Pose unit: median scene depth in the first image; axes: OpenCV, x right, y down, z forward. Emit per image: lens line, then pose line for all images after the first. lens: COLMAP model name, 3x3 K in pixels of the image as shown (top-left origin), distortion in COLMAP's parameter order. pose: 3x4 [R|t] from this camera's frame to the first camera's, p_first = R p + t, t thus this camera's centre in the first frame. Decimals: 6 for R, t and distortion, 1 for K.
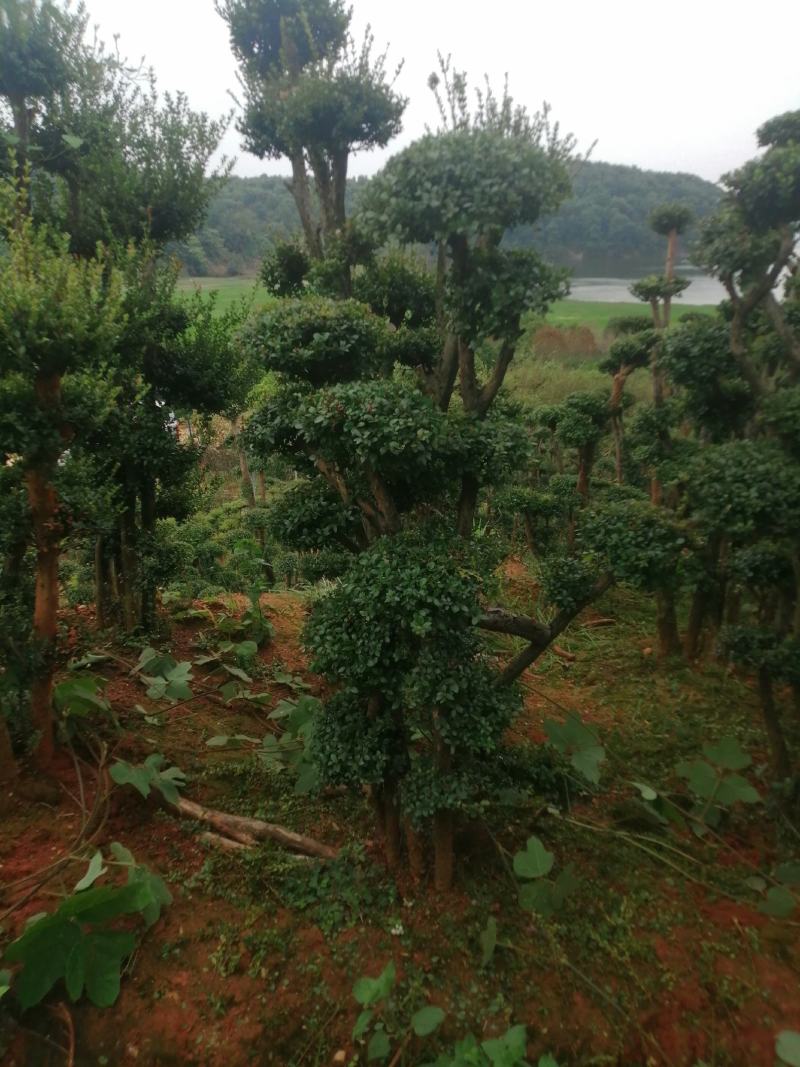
lens RADIAL K [[822.9, 0, 400.0], [0, 822.9, 533.5], [0, 0, 1]] dist [0.014863, -0.013866]
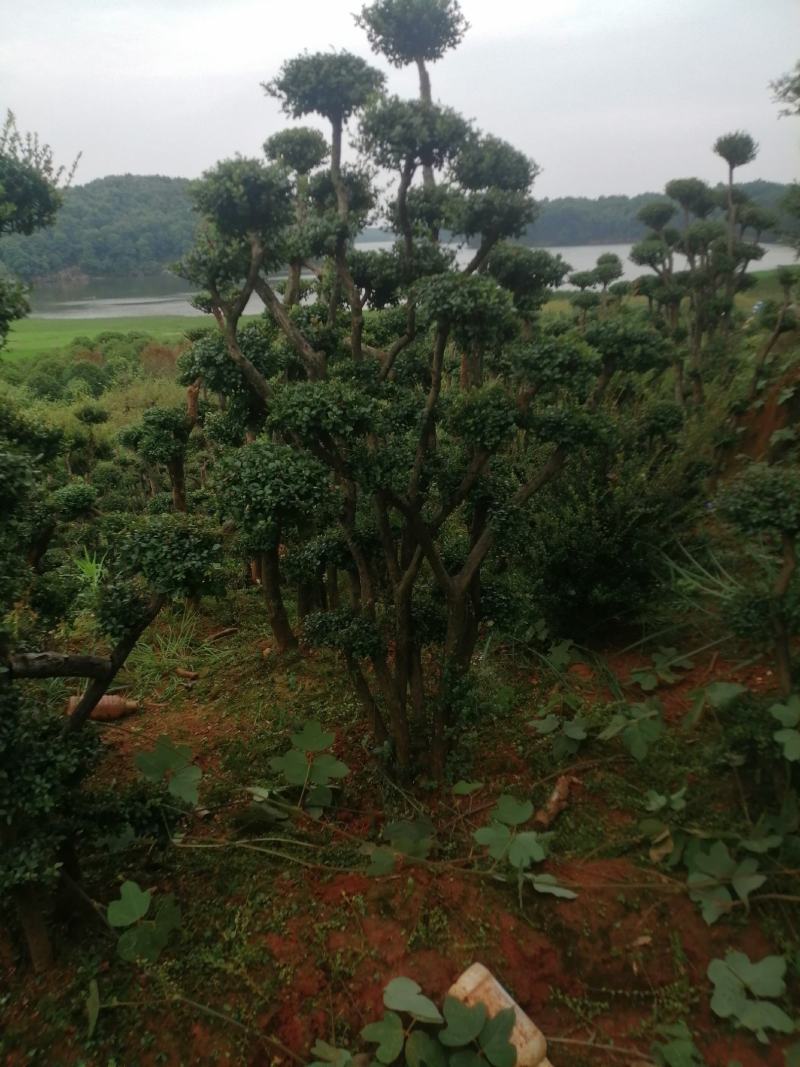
lens RADIAL K [[817.6, 0, 400.0], [0, 817.6, 533.5], [0, 0, 1]] dist [0.050866, -0.079090]
pose [[0.899329, -0.168486, 0.403510, 0.128526], [0.174640, 0.984391, 0.021802, 0.009505], [-0.400885, 0.050862, 0.914715, -0.008476]]
